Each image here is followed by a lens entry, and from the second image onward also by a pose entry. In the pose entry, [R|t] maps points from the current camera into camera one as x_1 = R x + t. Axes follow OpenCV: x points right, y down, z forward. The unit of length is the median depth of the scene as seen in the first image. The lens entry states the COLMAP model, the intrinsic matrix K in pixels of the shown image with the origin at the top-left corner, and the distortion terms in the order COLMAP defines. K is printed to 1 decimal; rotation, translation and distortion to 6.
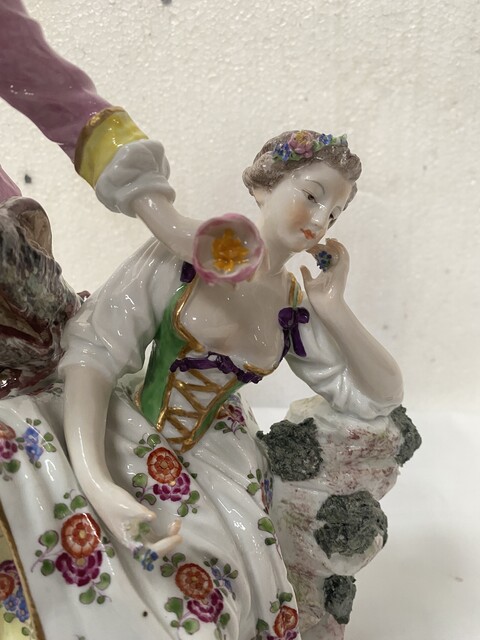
lens RADIAL K [[493.5, 0, 241.9], [0, 493.5, 317.5], [0, 0, 1]] dist [-0.015475, -0.007902]
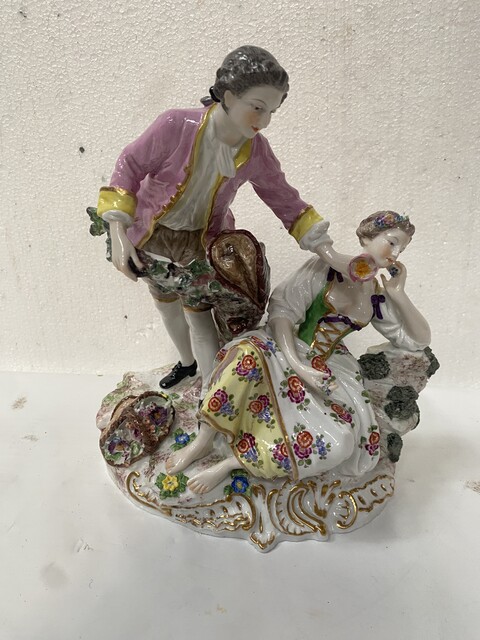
lens RADIAL K [[485.2, 0, 229.6], [0, 485.2, 321.4], [0, 0, 1]] dist [0.009268, -0.005366]
pose [[0.997828, 0.025424, -0.060774, -0.384540], [-0.025204, 0.999673, 0.004388, 0.098042], [0.060865, -0.002846, 0.998142, -1.057192]]
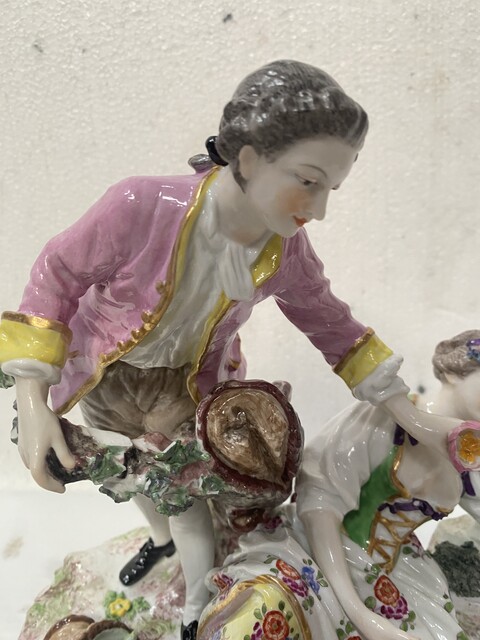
lens RADIAL K [[493.5, 0, 241.9], [0, 493.5, 317.5], [0, 0, 1]] dist [-0.015475, -0.007902]
pose [[0.999847, 0.017133, 0.003417, -0.498167], [-0.016756, 0.995800, -0.090013, -0.263120], [-0.004945, 0.089942, 0.995935, -0.314631]]
